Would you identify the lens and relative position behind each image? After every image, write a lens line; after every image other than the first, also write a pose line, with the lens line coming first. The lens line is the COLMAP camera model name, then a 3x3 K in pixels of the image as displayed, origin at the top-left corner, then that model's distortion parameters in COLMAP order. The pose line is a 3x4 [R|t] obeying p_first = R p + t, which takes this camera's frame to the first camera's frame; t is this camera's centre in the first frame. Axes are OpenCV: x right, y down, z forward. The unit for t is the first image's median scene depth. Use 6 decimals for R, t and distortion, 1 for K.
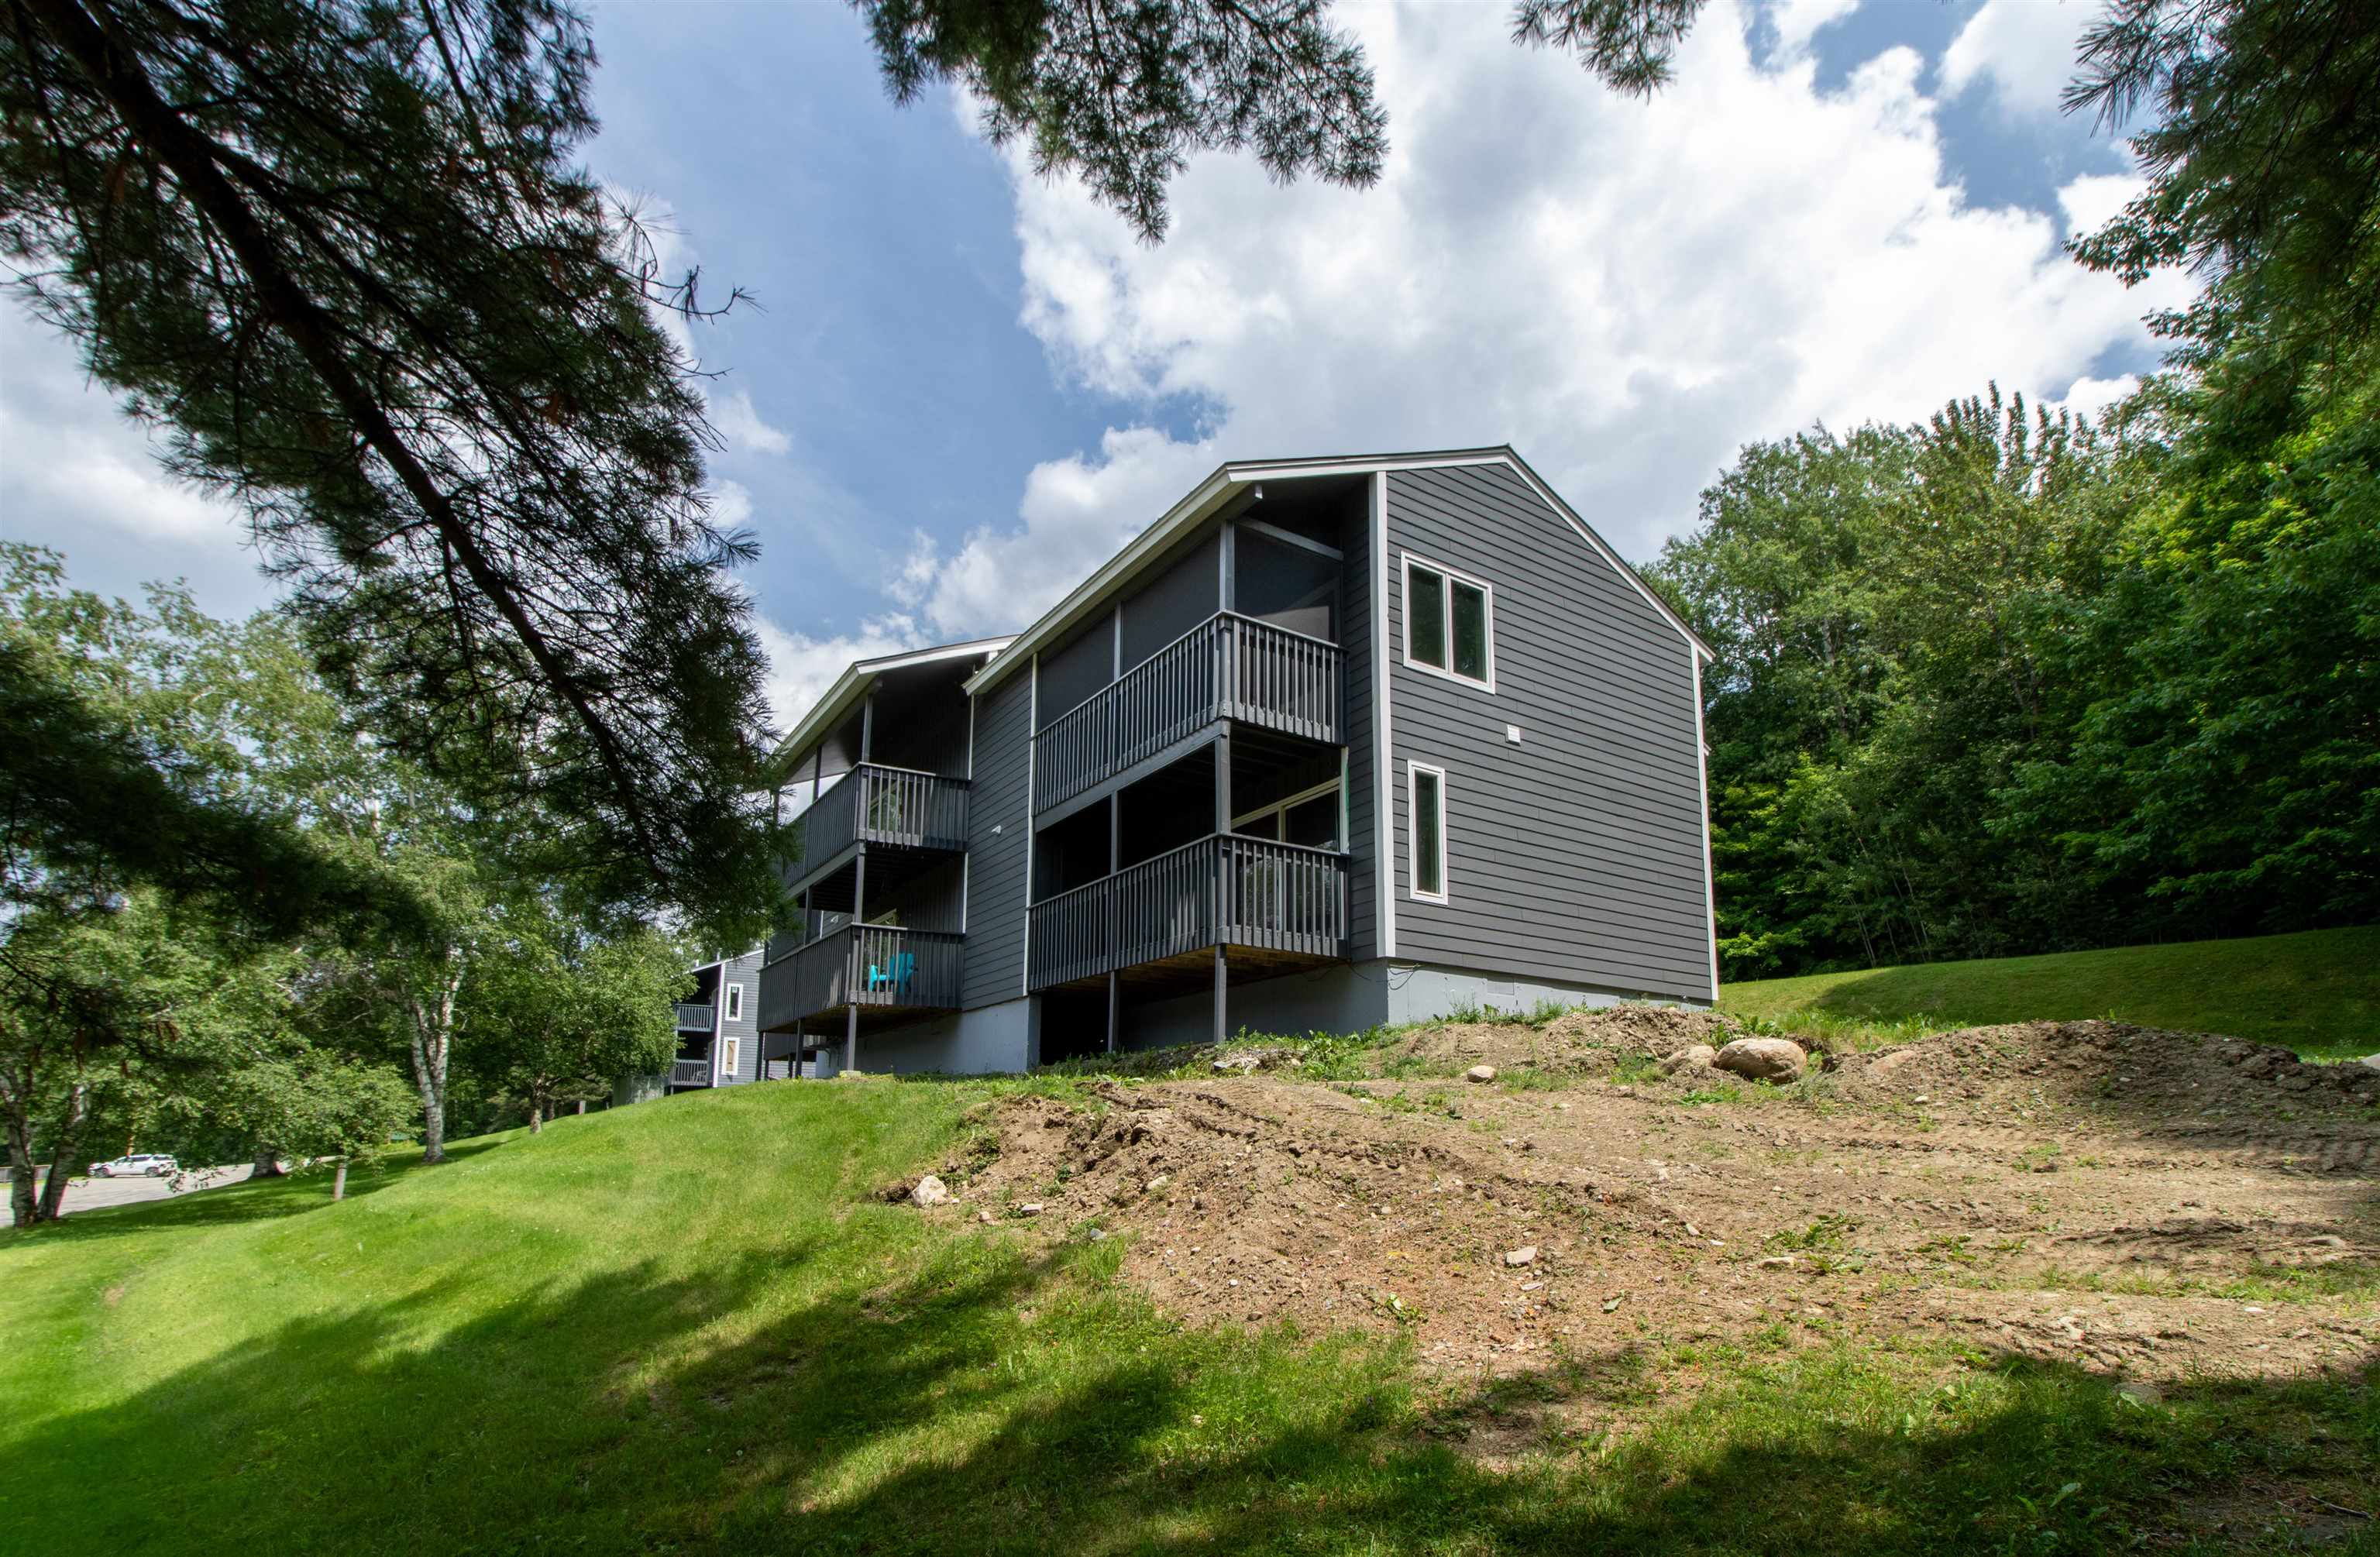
lens RADIAL K [[1046.1, 0, 1175.6], [0, 1046.1, 871.2], [0, 0, 1]] dist [0.002059, 0.000163]
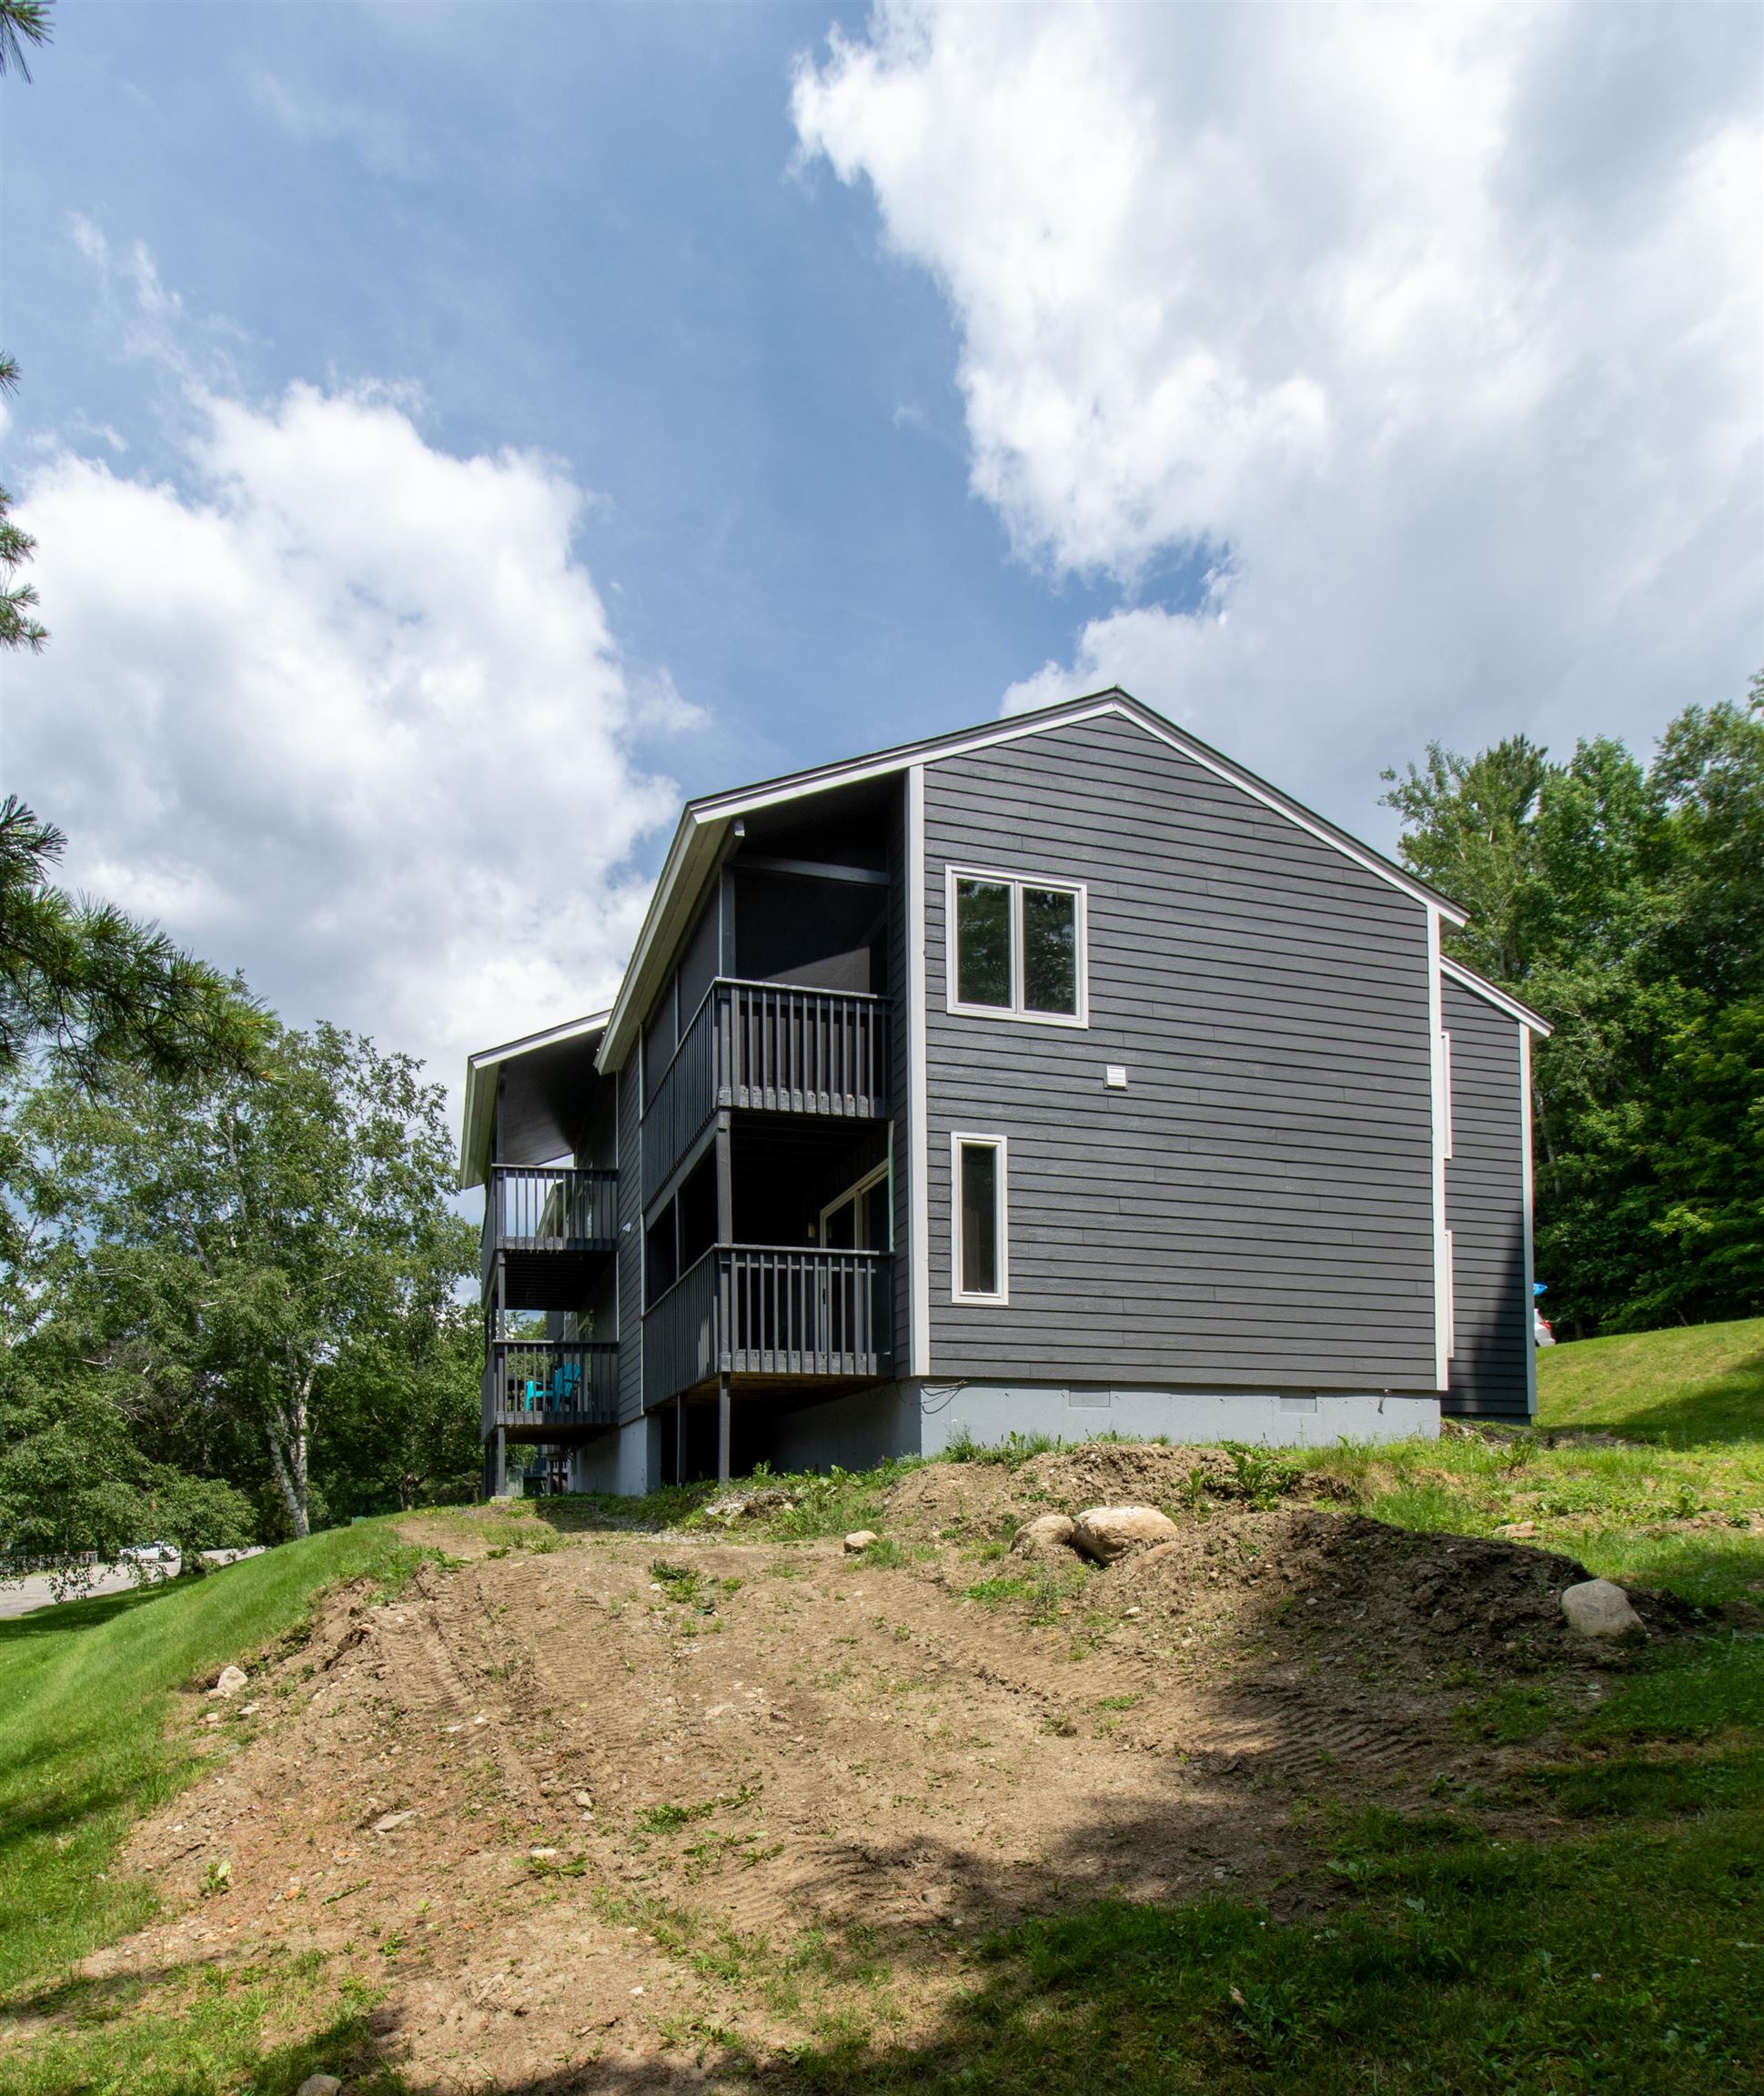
lens RADIAL K [[1248.3, 0, 880.4], [0, 1248.3, 1325.6], [0, 0, 1]] dist [-0.005091, -0.002409]
pose [[0.961565, -0.058541, -0.268263, 0.413078], [0.088685, 0.990859, 0.101657, -0.058982], [0.259860, -0.121541, 0.957967, 0.028937]]
